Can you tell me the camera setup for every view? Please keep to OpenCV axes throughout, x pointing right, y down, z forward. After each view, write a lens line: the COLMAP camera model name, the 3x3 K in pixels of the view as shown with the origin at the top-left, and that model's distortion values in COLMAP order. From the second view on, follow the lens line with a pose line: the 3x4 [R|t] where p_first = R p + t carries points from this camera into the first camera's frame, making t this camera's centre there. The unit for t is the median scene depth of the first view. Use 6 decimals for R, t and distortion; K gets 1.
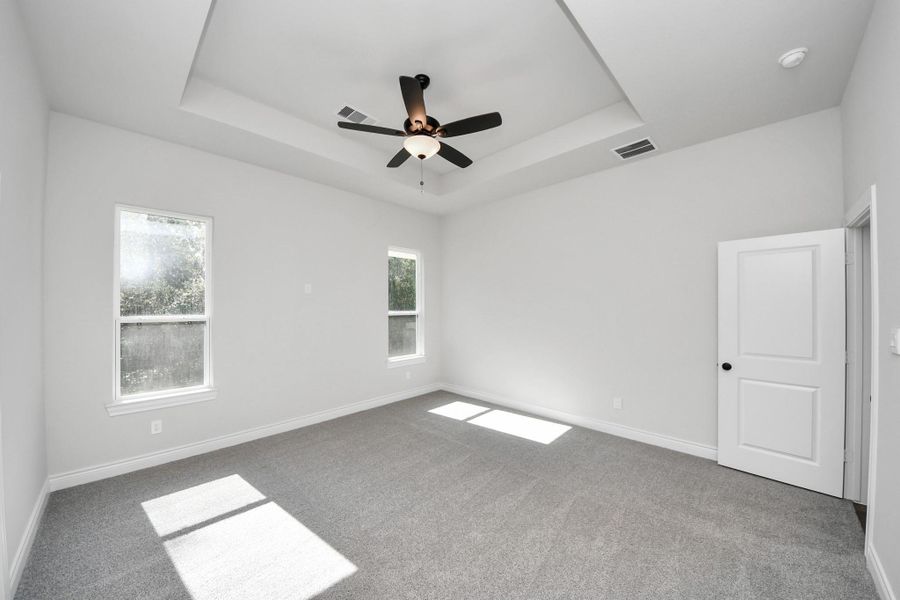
lens RADIAL K [[319.6, 0, 448.7], [0, 319.6, 304.4], [0, 0, 1]] dist [0.044418, -0.027748]
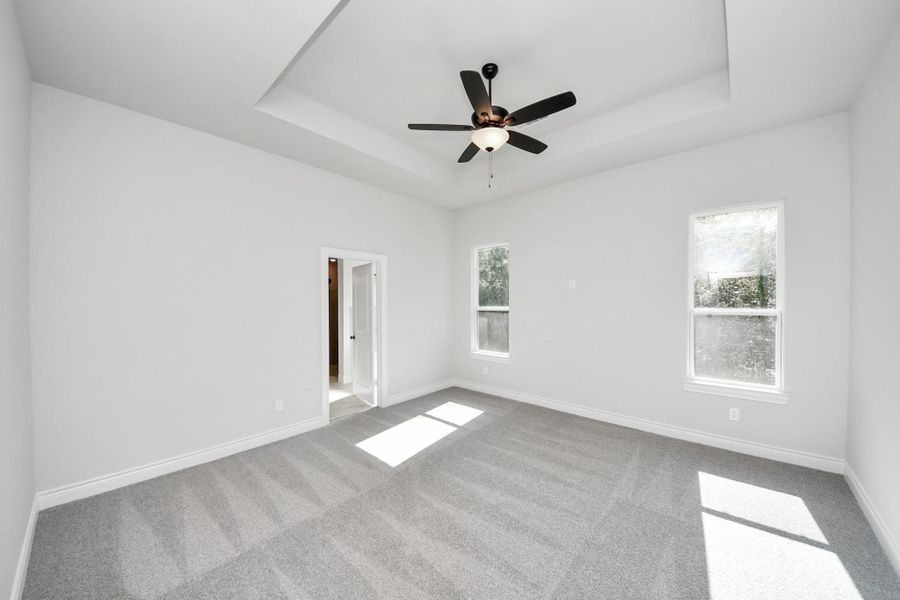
lens RADIAL K [[316.3, 0, 461.2], [0, 316.3, 306.1], [0, 0, 1]] dist [-0.001600, -0.014392]
pose [[0.057860, 0.020383, -0.998117, 0.464290], [0.005441, 0.999770, 0.020732, -0.001260], [0.998310, -0.006630, 0.057736, 0.467117]]
